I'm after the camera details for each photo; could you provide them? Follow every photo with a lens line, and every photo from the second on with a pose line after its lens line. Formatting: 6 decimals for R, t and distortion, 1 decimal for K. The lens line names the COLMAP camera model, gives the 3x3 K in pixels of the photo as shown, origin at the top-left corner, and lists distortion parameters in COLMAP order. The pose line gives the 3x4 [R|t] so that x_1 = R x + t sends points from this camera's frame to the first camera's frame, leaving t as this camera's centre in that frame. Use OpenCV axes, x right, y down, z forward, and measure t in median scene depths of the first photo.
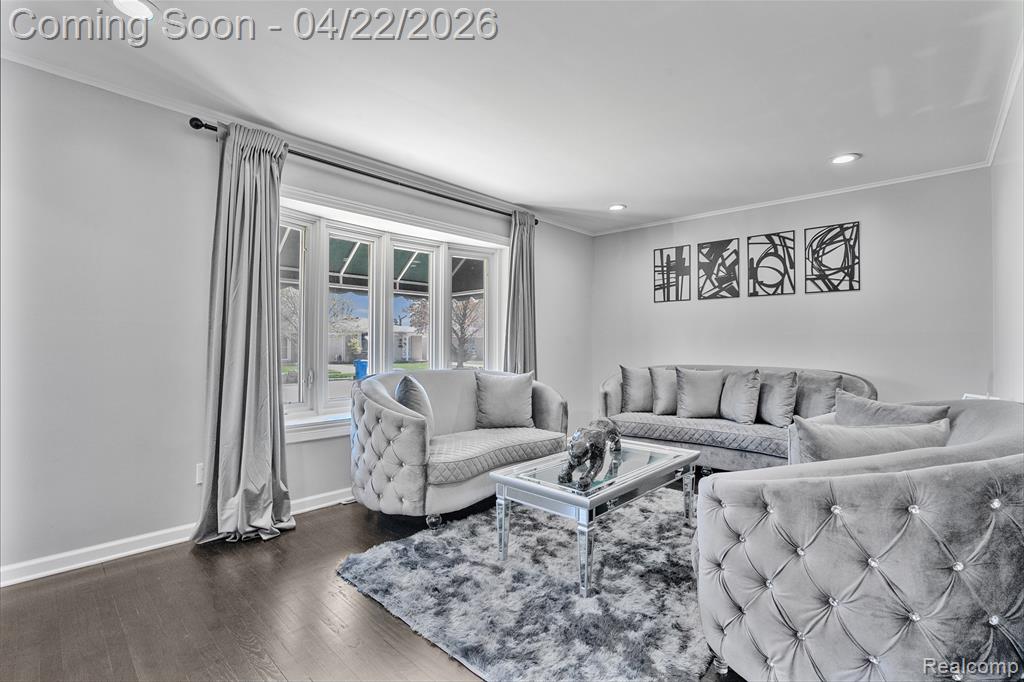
lens RADIAL K [[455.5, 0, 509.4], [0, 455.5, 334.8], [0, 0, 1]] dist [-0.012623, 0.001264]
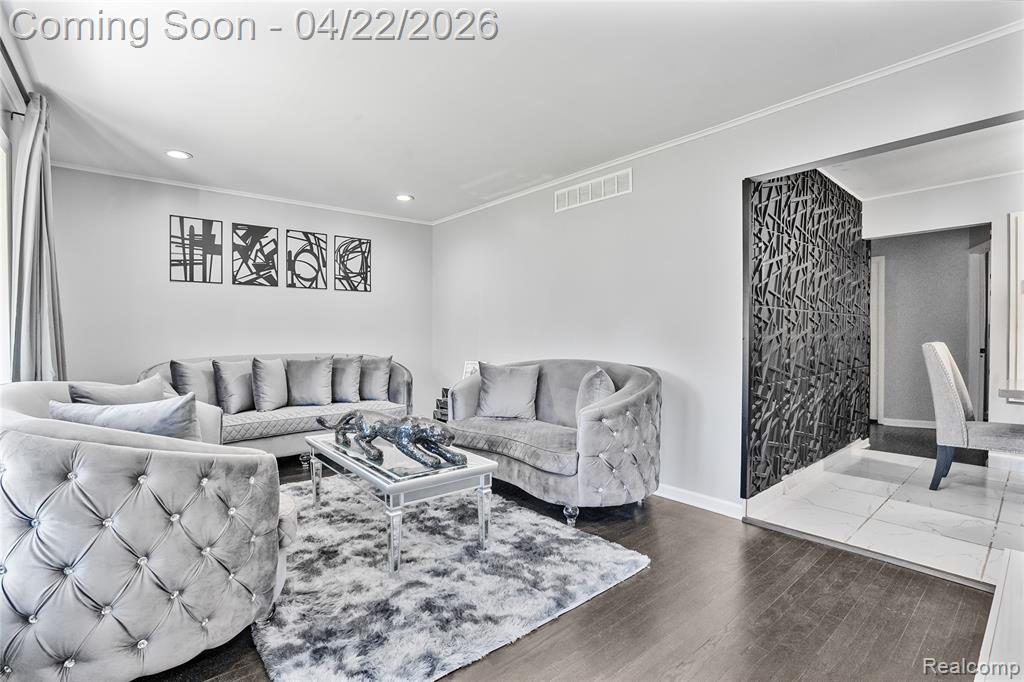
lens RADIAL K [[455.5, 0, 508.3], [0, 455.5, 338.0], [0, 0, 1]] dist [-0.012623, 0.001264]
pose [[0.174430, -0.019413, 0.984478, -0.429782], [-0.019421, 0.999543, 0.023151, -0.001110], [-0.984478, -0.023158, 0.173973, 0.325510]]
